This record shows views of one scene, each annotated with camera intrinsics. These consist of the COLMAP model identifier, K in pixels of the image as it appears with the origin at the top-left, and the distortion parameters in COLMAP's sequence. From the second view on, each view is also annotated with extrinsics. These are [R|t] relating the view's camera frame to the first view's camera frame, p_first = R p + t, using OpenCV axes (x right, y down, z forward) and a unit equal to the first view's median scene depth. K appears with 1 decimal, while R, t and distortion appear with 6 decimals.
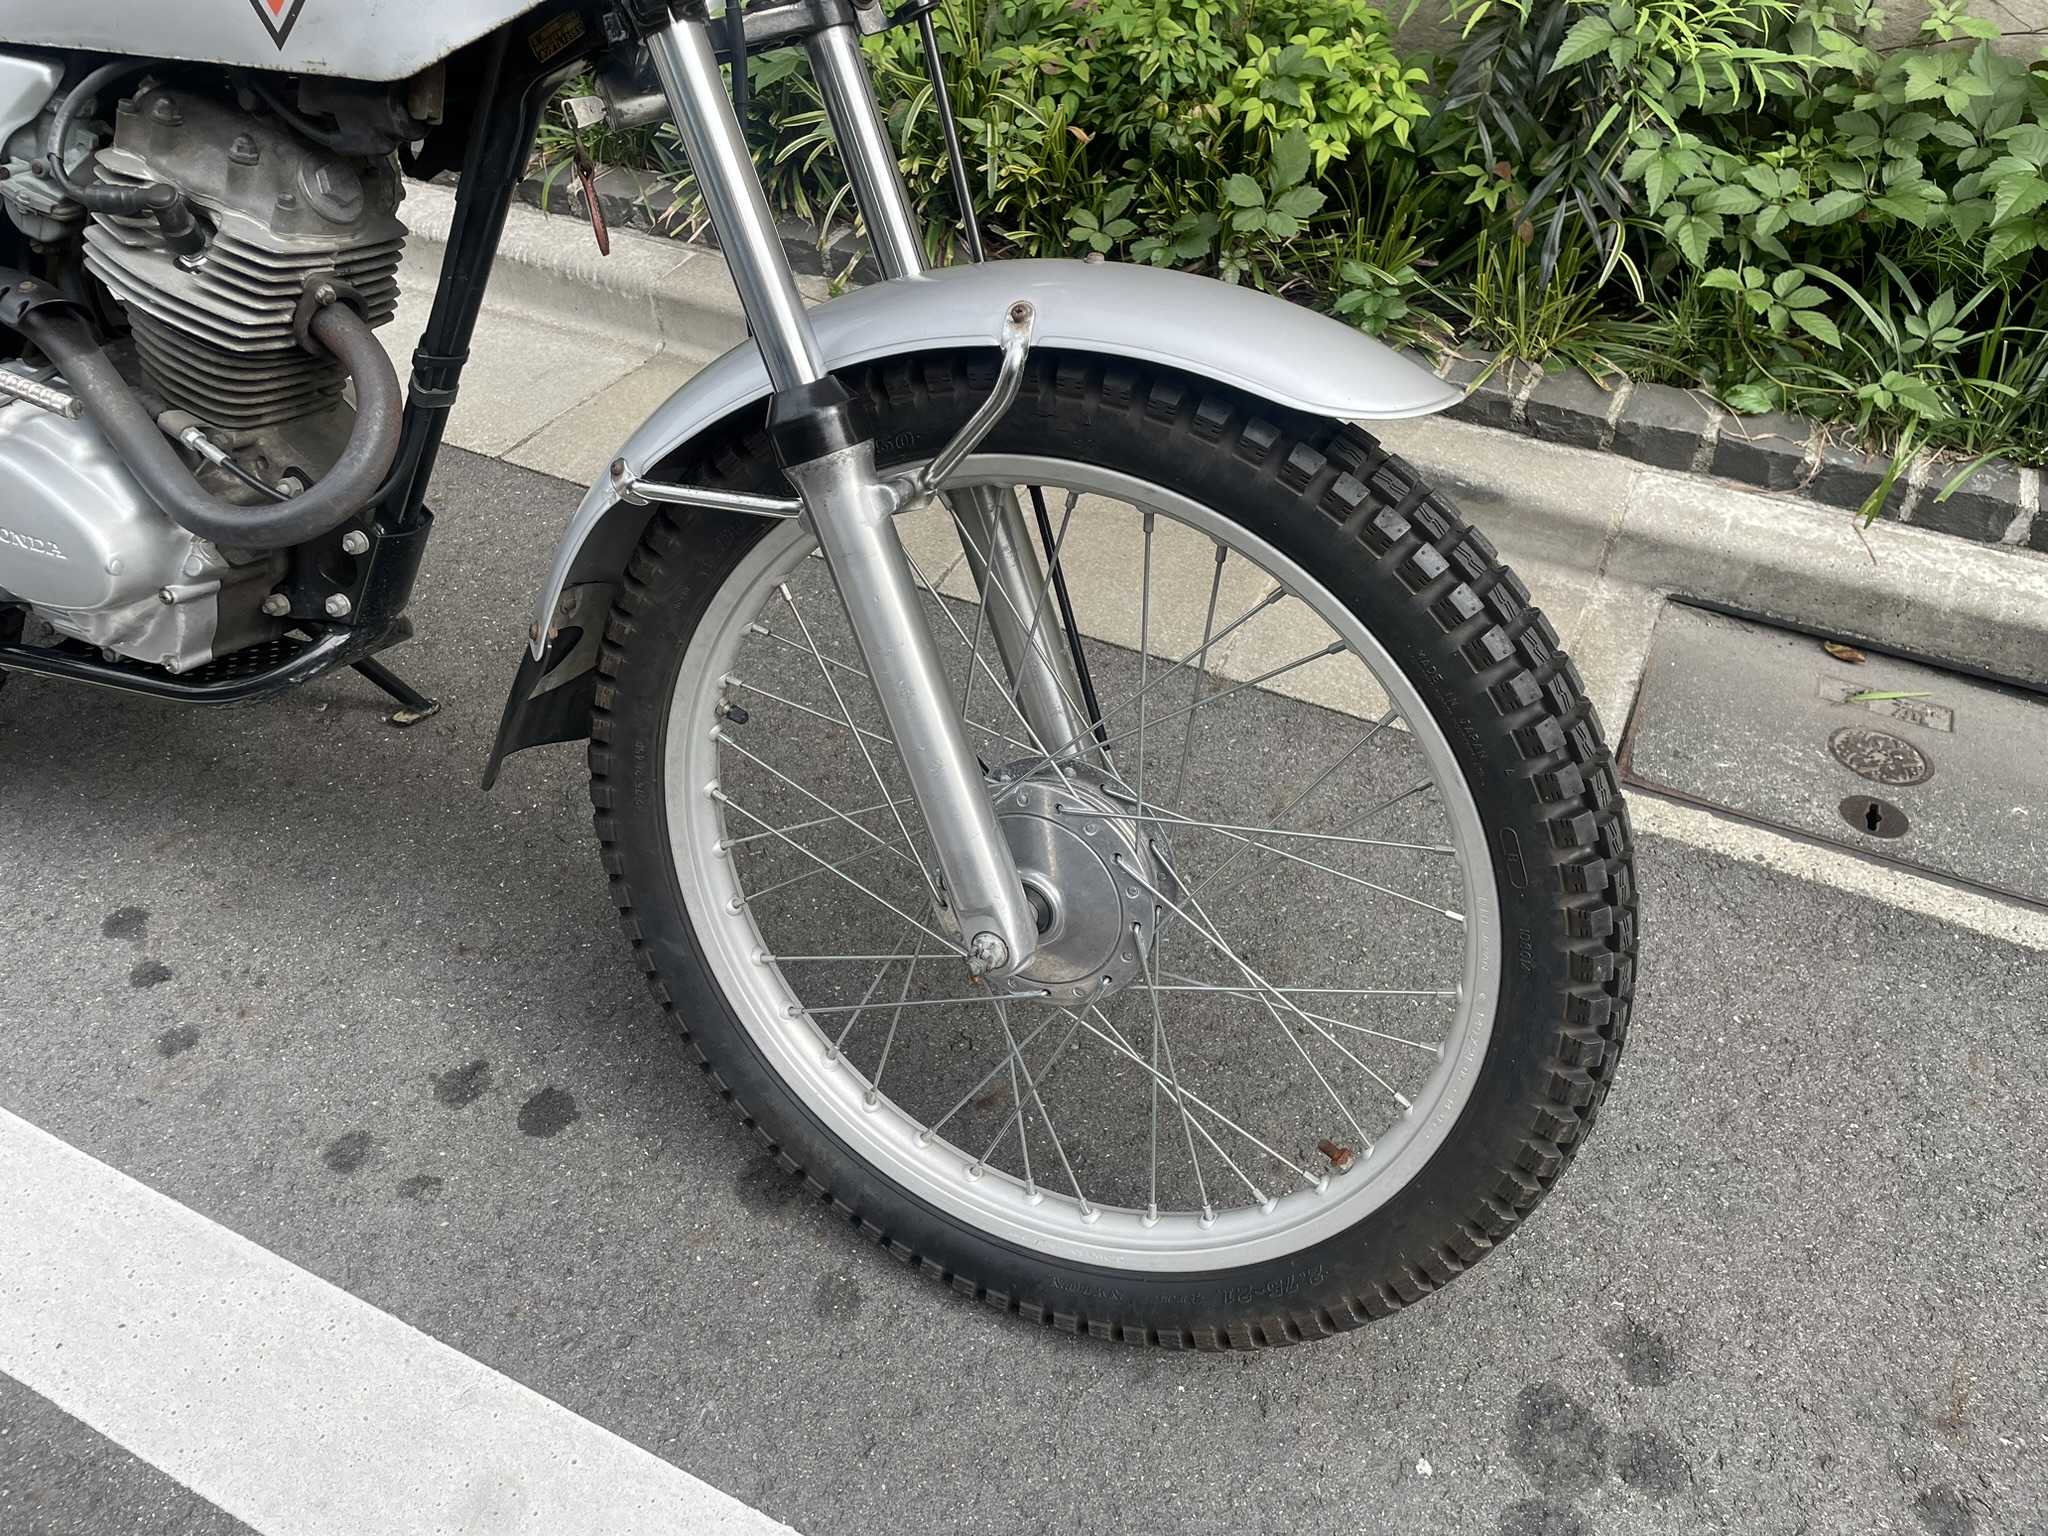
lens RADIAL K [[1547.2, 0, 1023.6], [0, 1547.2, 750.1], [0, 0, 1]] dist [0.081977, -0.110250]
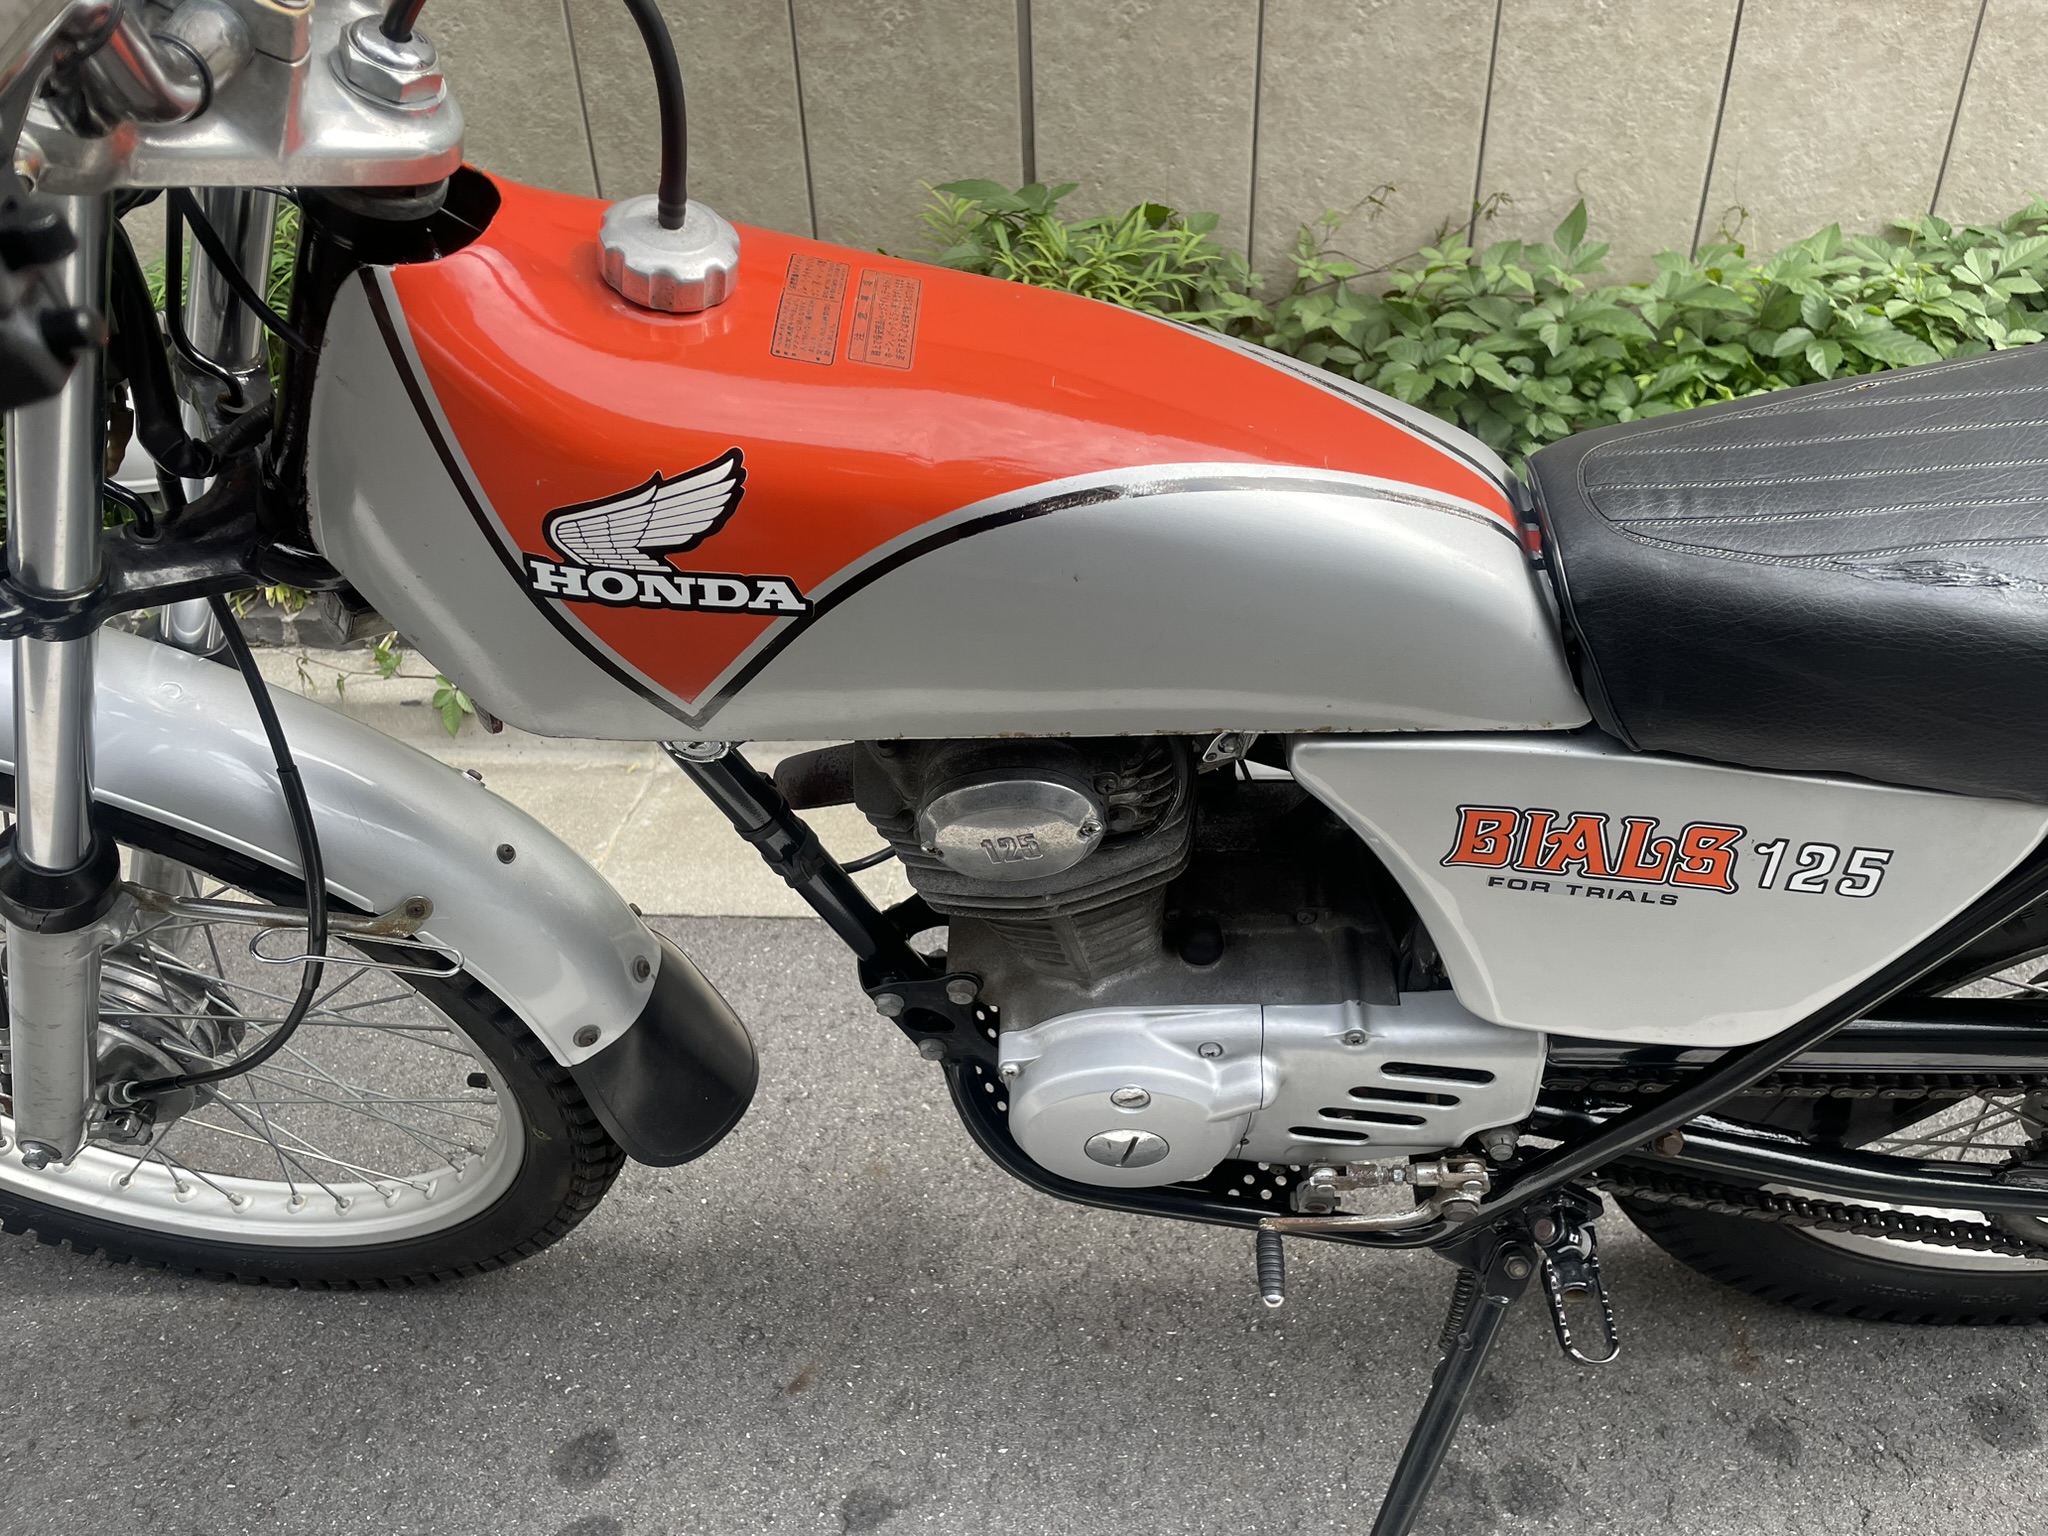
lens RADIAL K [[1547.2, 0, 1032.3], [0, 1547.2, 784.4], [0, 0, 1]] dist [0.081977, -0.110250]
pose [[0.927197, -0.211136, 0.309398, -0.099989], [0.269481, 0.949708, -0.159485, 0.067345], [-0.260165, 0.231251, 0.937463, 0.000463]]
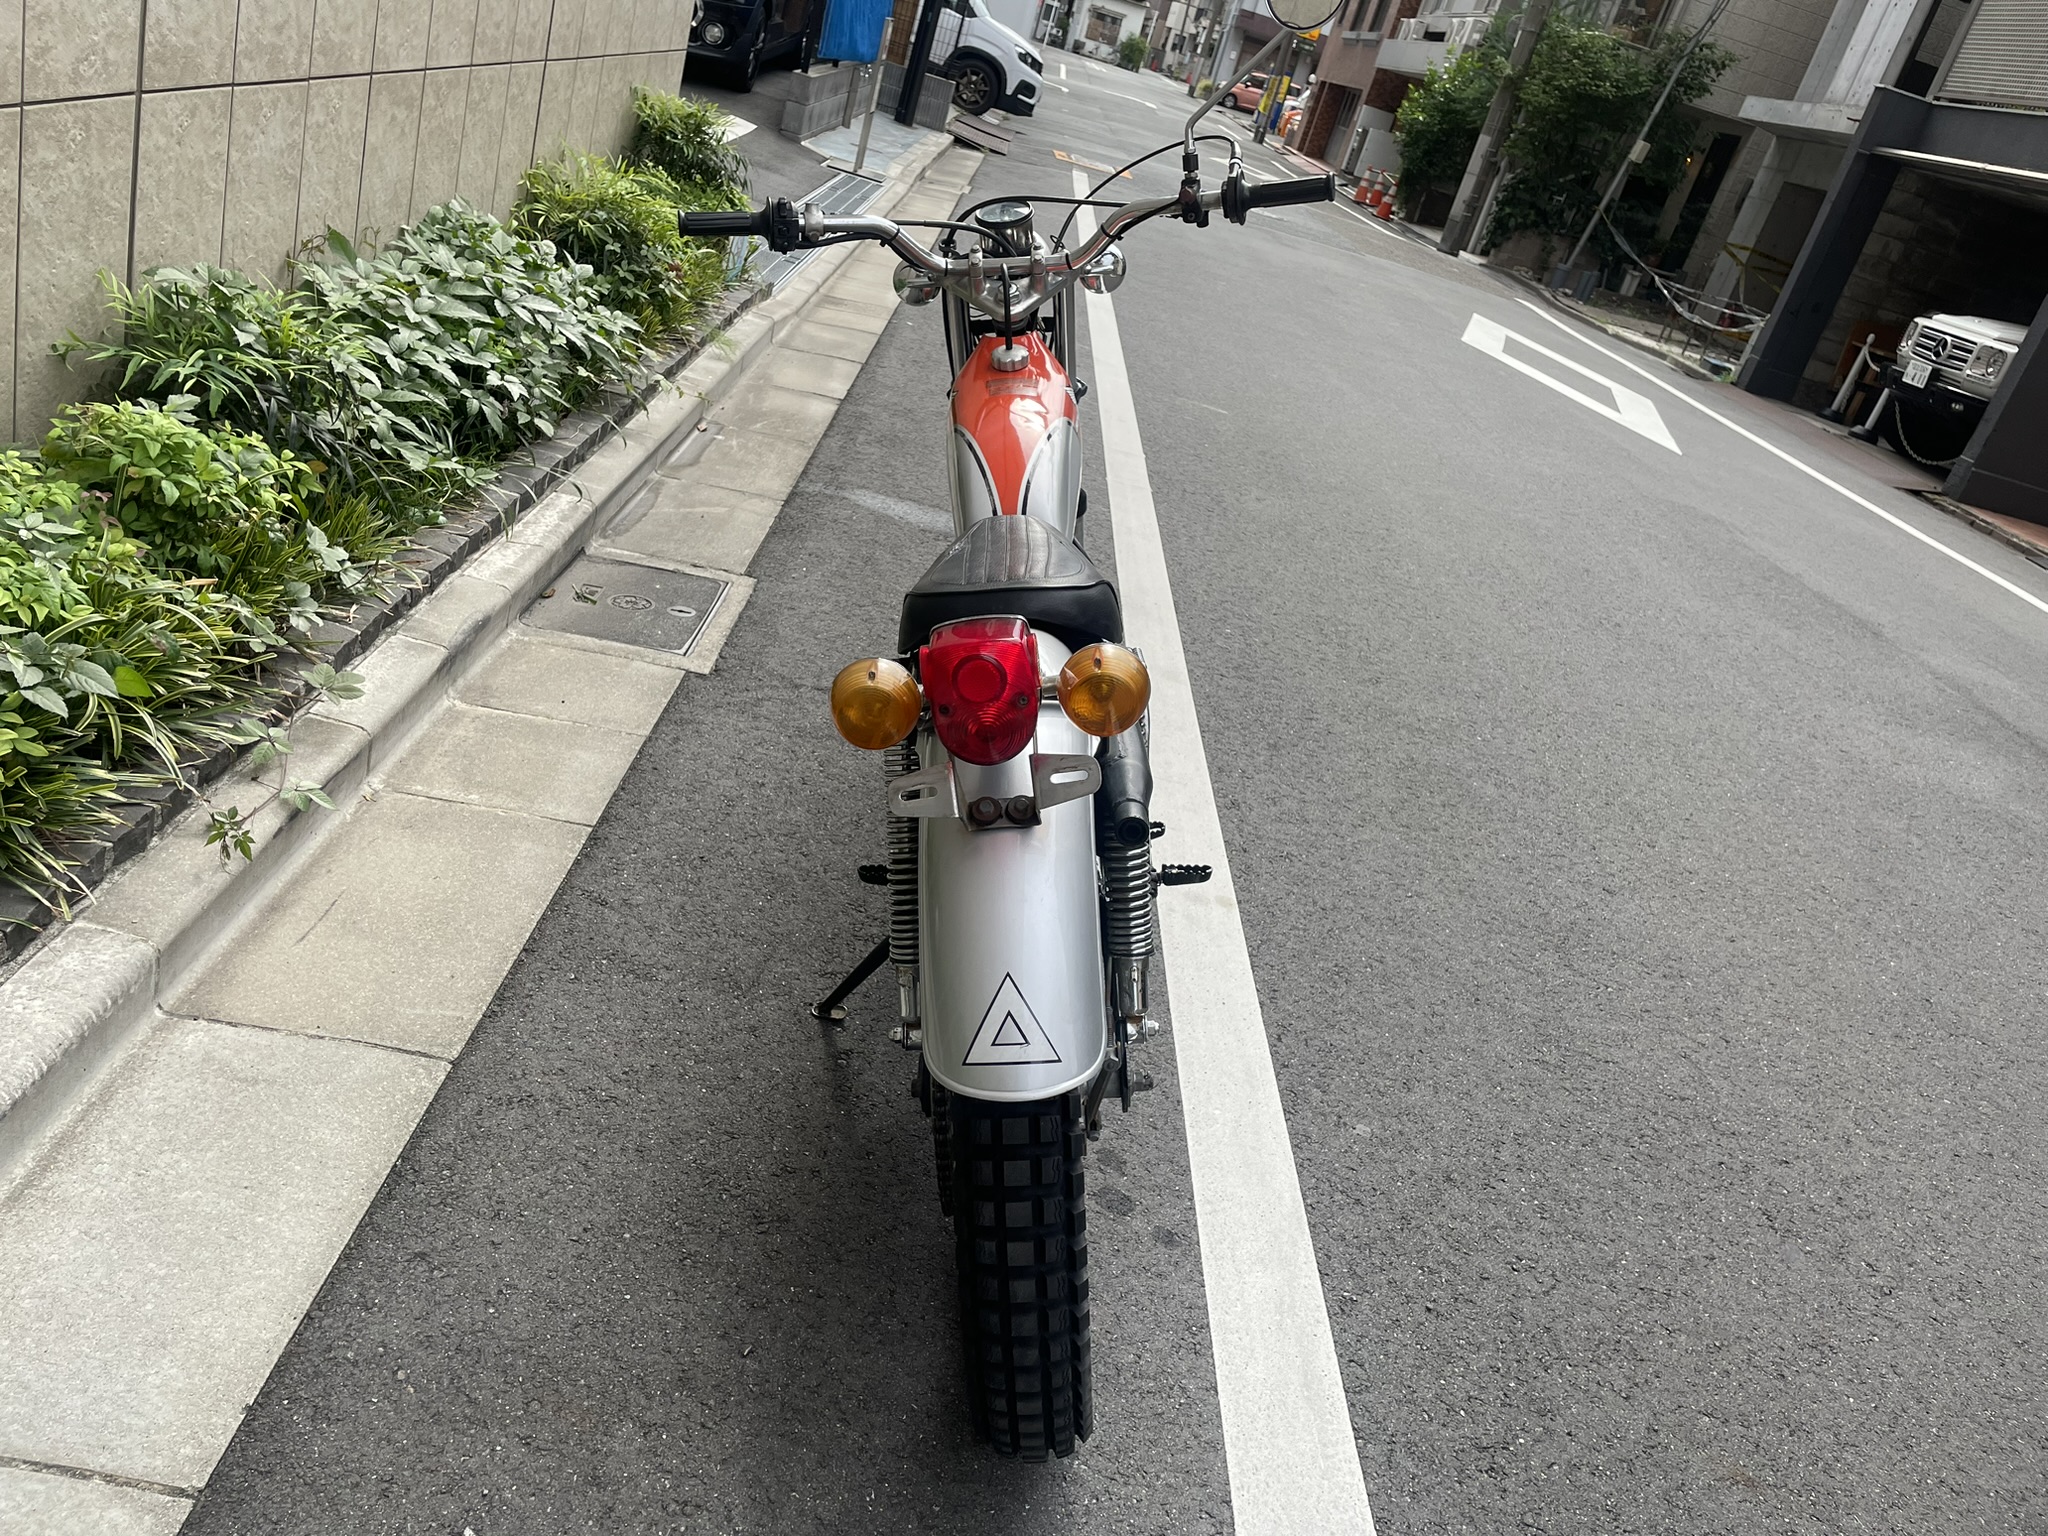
lens RADIAL K [[1547.2, 0, 1011.6], [0, 1547.2, 748.1], [0, 0, 1]] dist [0.081977, -0.110250]
pose [[-0.404144, -0.468840, 0.785403, -1.647481], [0.423434, 0.665211, 0.614978, -1.101412], [-0.810784, 0.581106, -0.070318, 0.980980]]
